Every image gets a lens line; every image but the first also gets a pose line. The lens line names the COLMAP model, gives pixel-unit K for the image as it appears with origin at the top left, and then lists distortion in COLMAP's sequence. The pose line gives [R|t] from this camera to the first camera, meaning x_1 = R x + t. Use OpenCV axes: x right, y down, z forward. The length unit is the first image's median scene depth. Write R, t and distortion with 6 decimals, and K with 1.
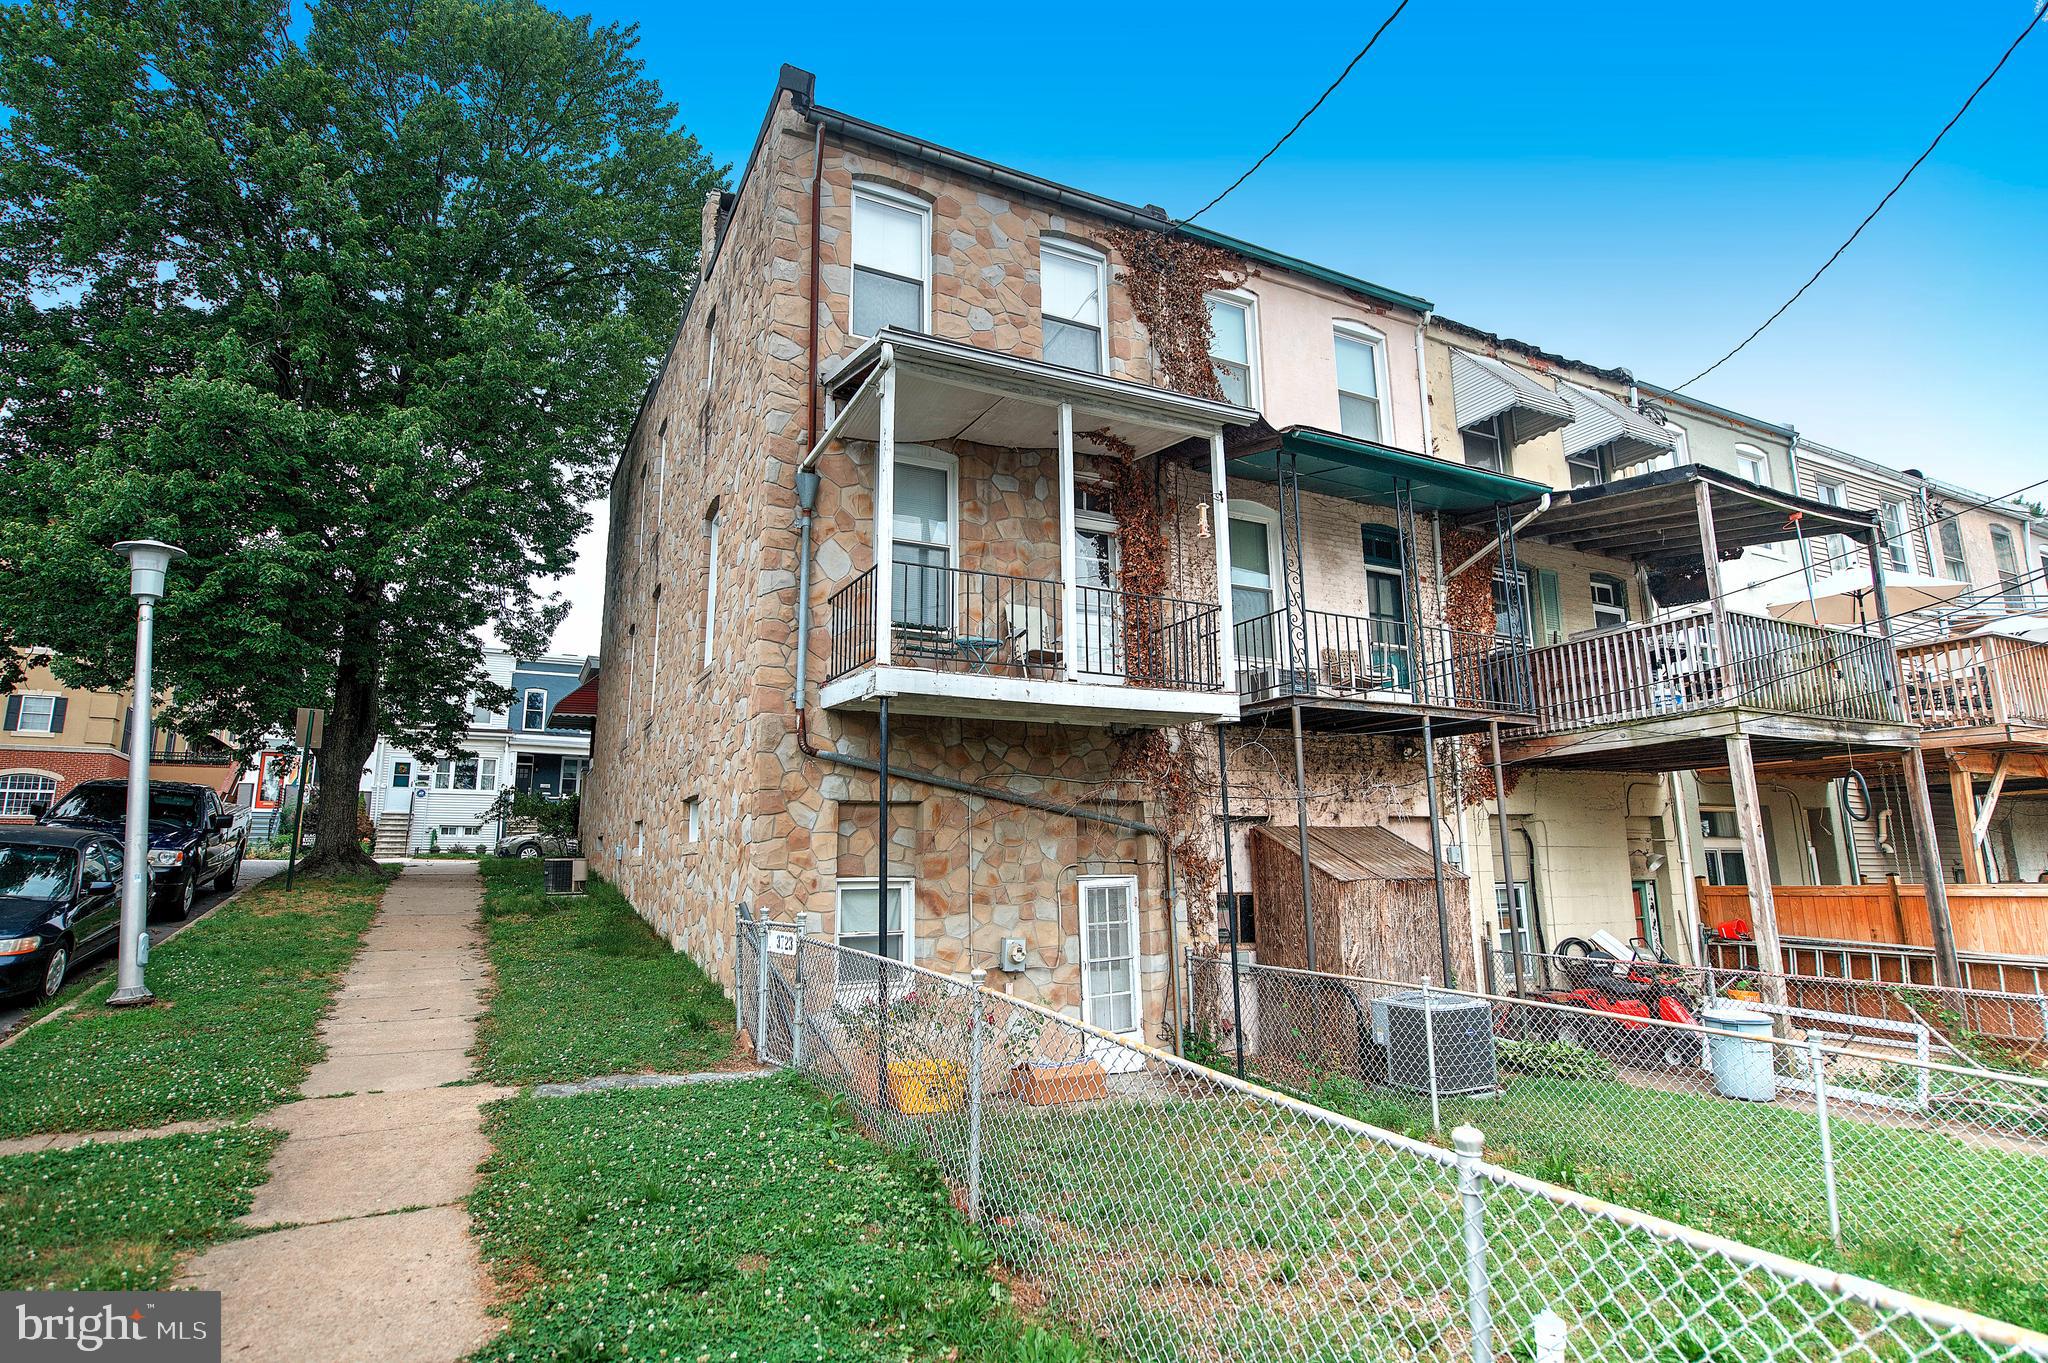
lens RADIAL K [[1070.6, 0, 1021.7], [0, 1070.6, 670.8], [0, 0, 1]] dist [-0.010212, 0.004296]
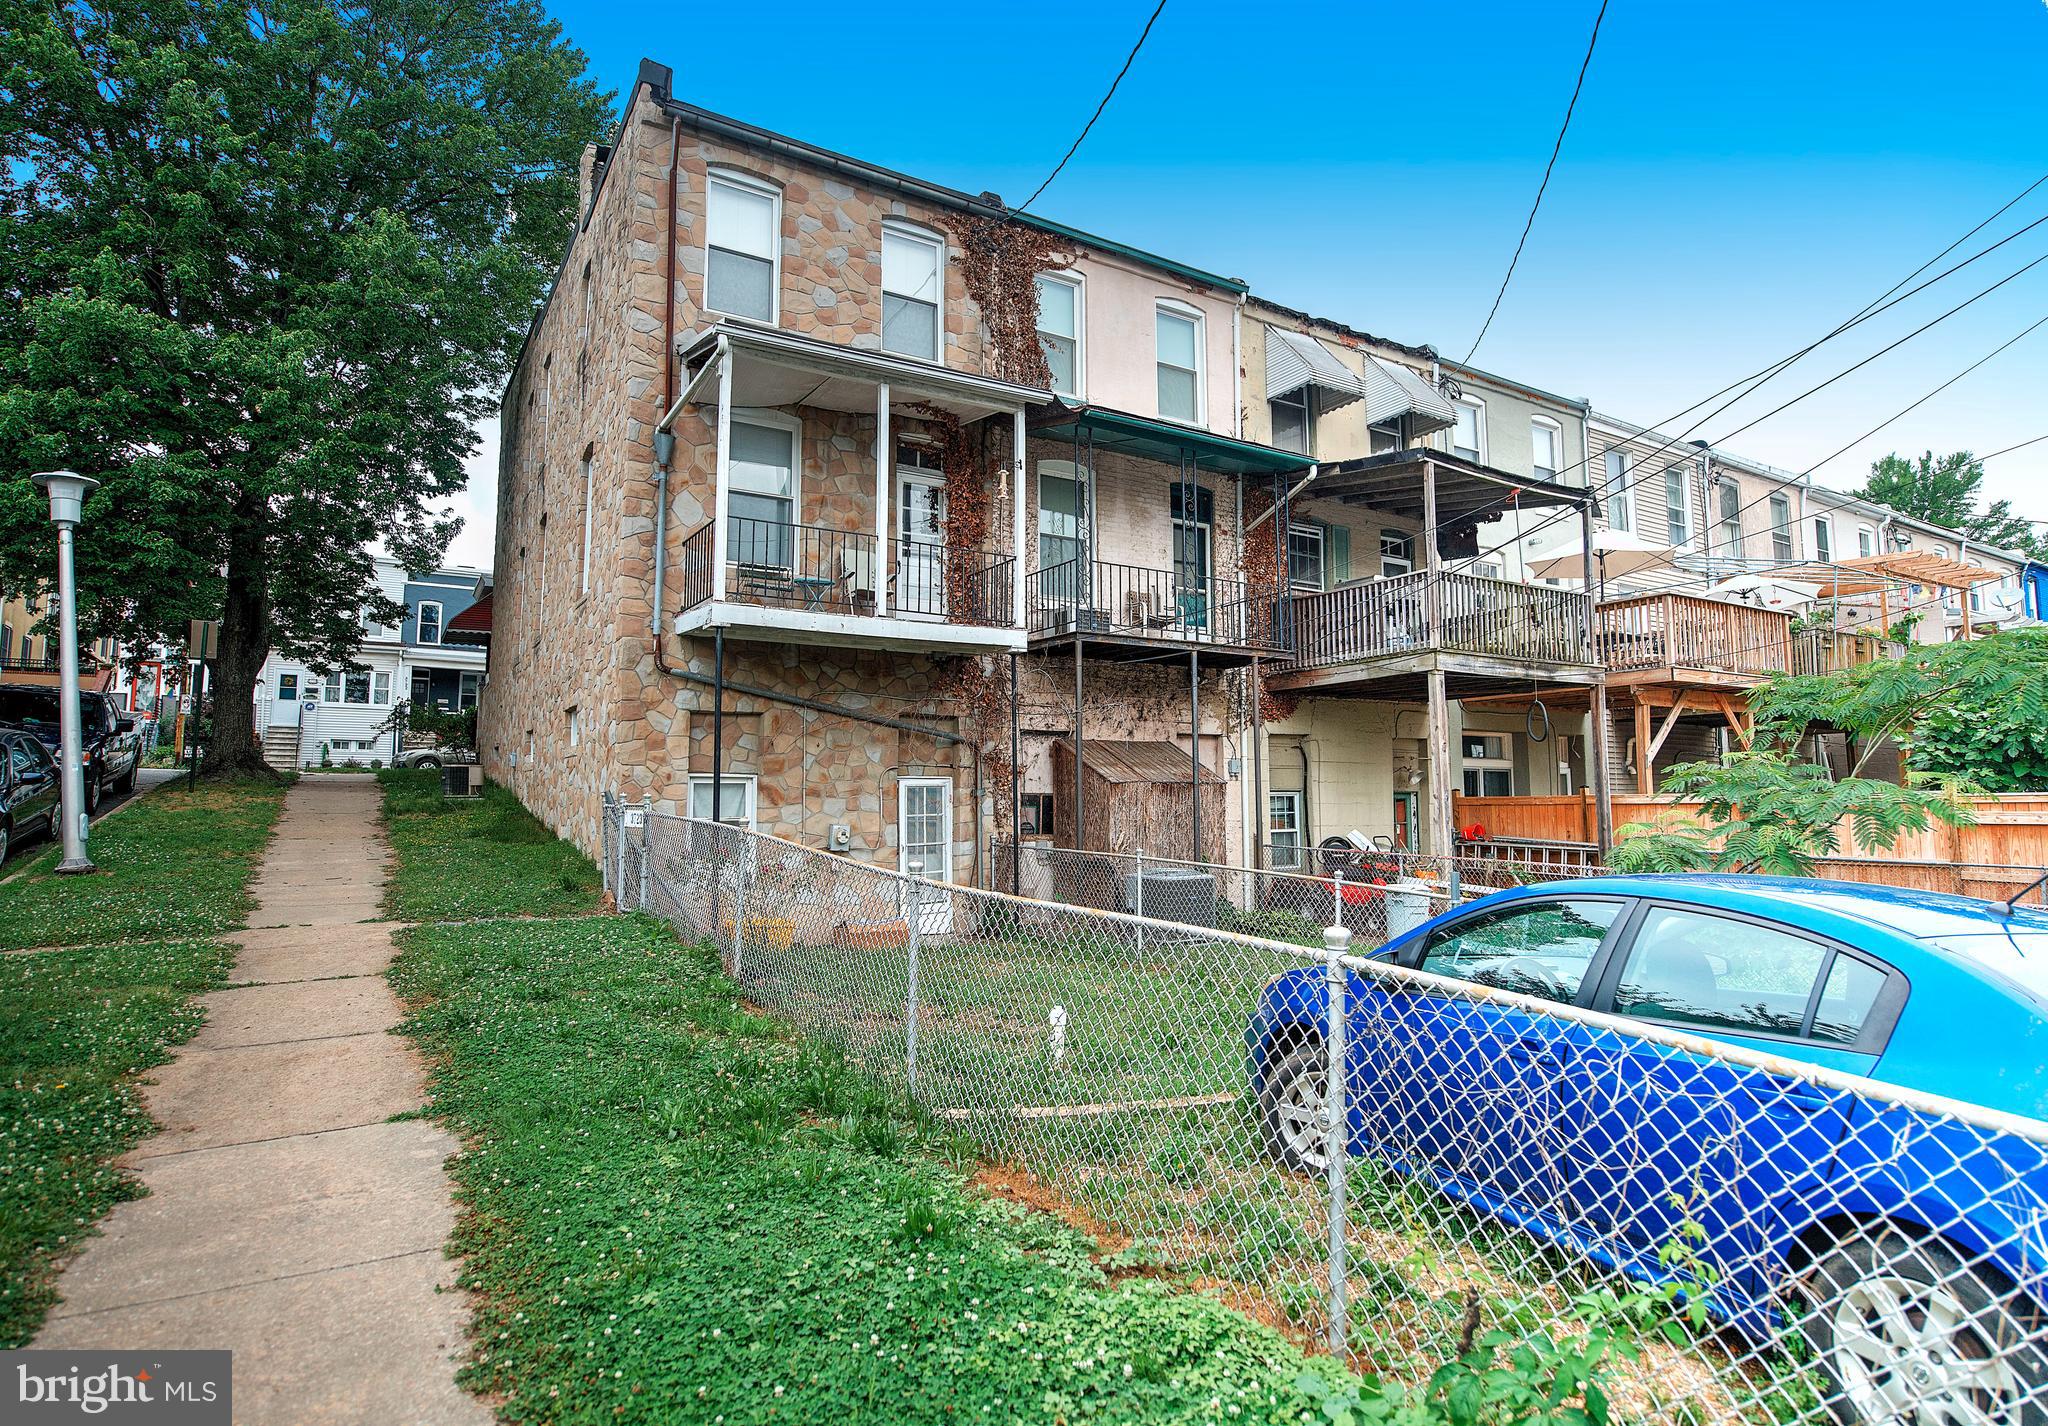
lens RADIAL K [[1119.8, 0, 1066.8], [0, 1119.8, 700.8], [0, 0, 1]] dist [-0.008008, 0.001010]
pose [[0.995765, 0.016865, 0.090375, 0.107242], [-0.025515, 0.995109, 0.095428, -0.016707], [-0.088323, -0.097329, 0.991325, -0.227857]]
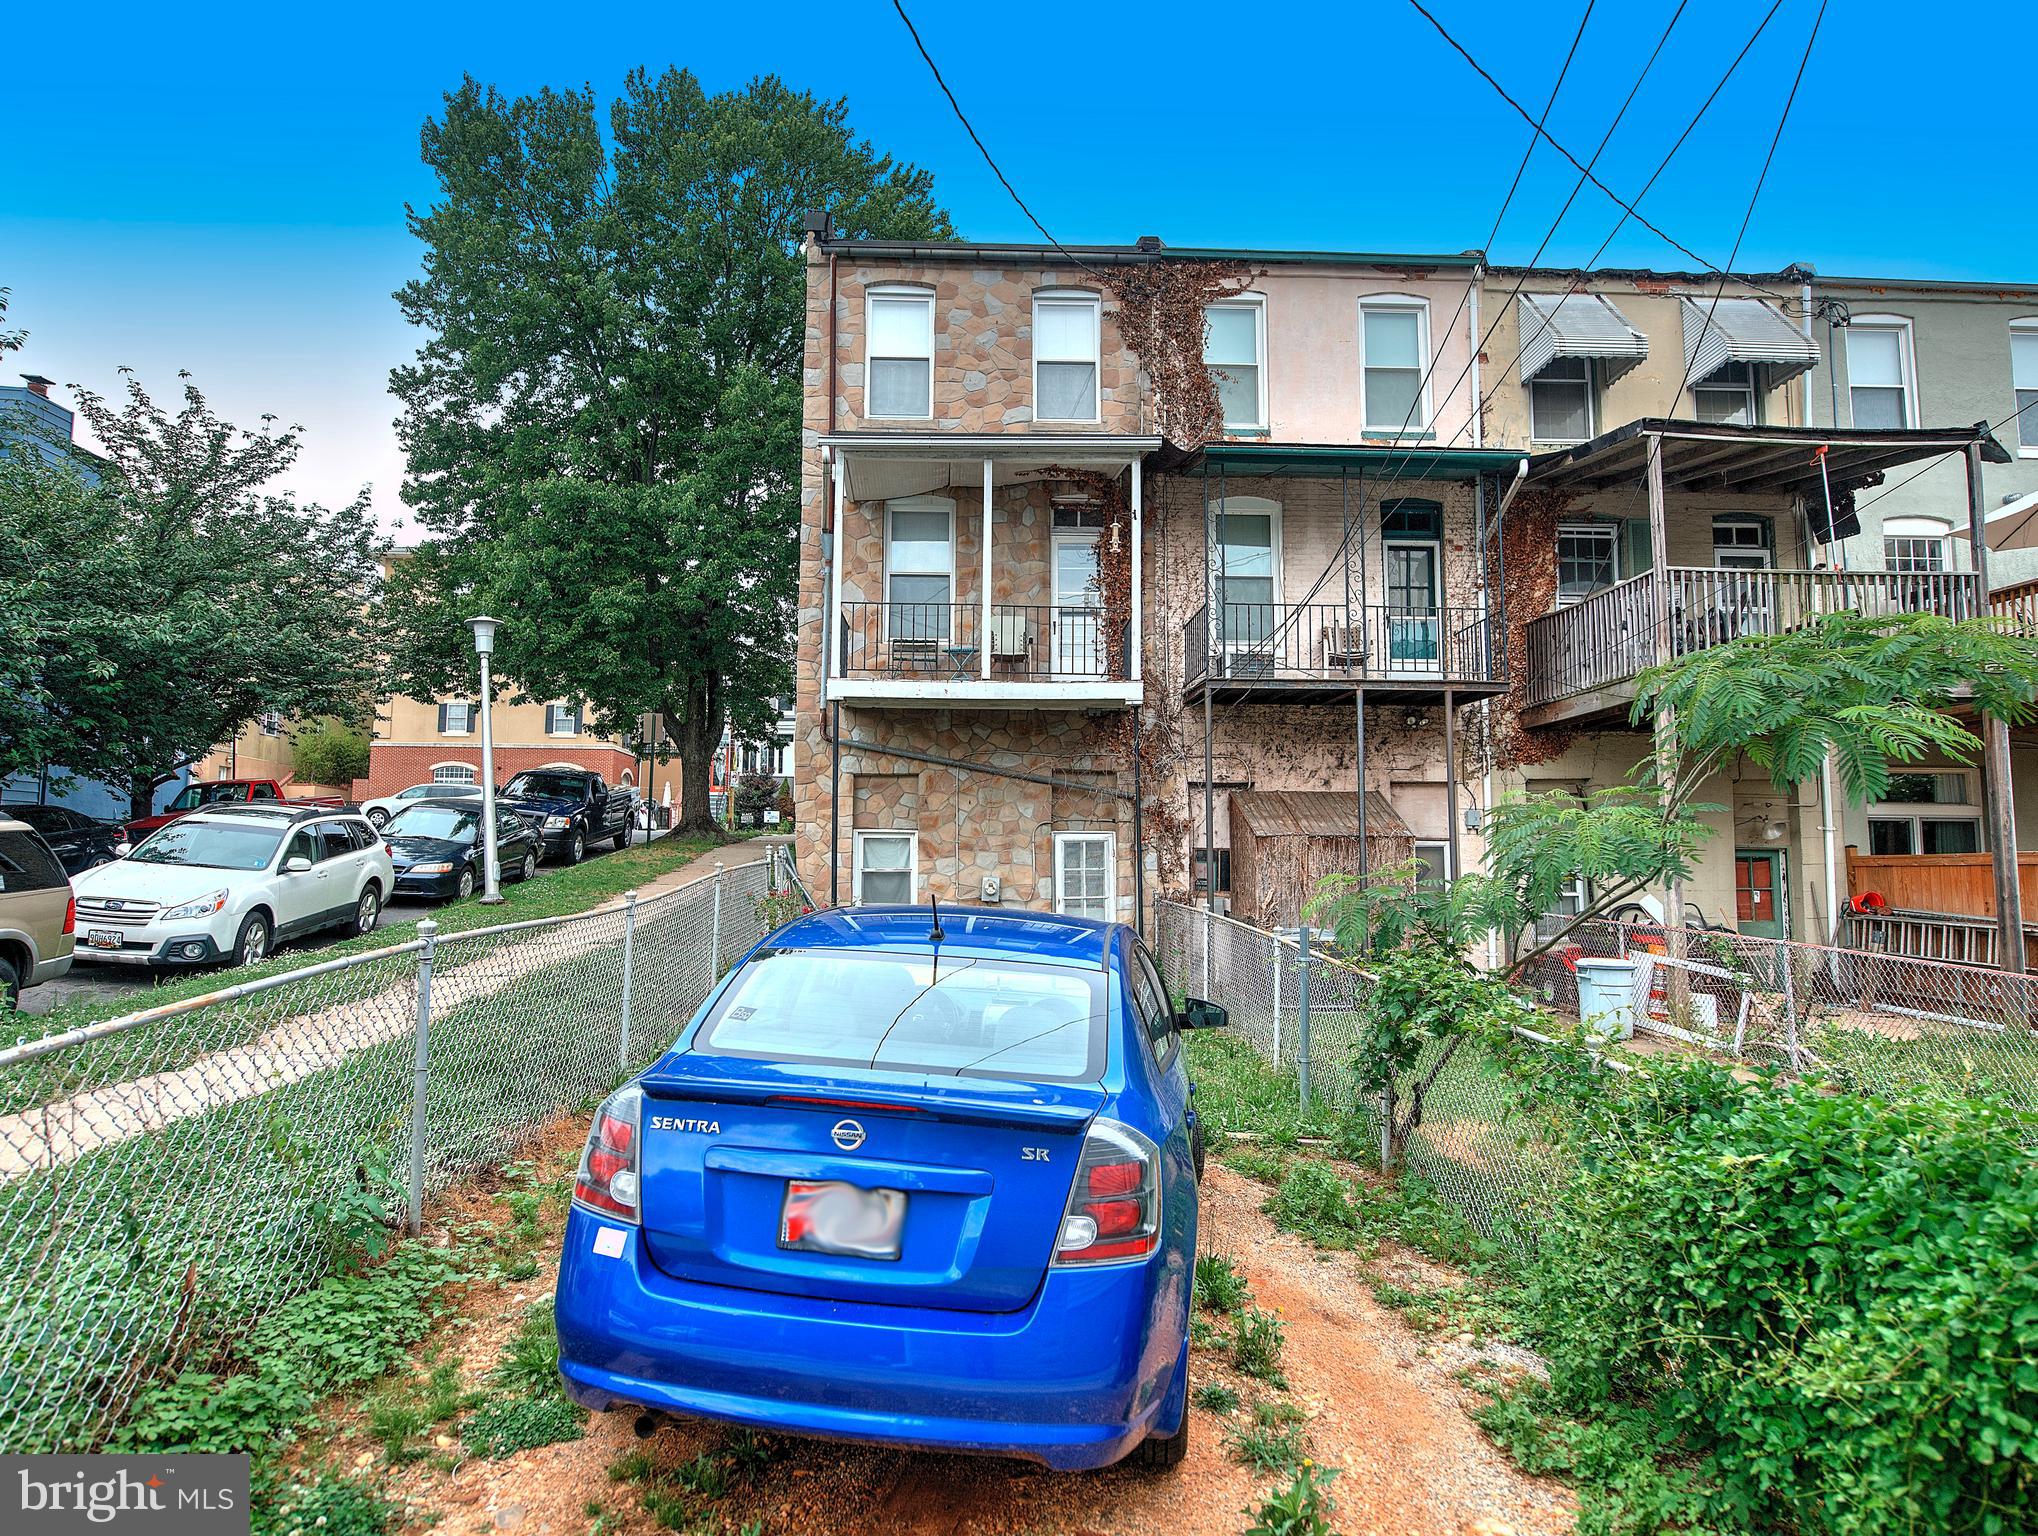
lens RADIAL K [[1229.1, 0, 1014.8], [0, 1229.1, 754.7], [0, 0, 1]] dist [-0.003258, -0.003704]
pose [[0.903857, -0.022235, -0.427258, 0.532883], [0.064088, 0.994418, 0.083825, -0.017372], [0.423008, -0.103148, 0.900236, -0.257965]]
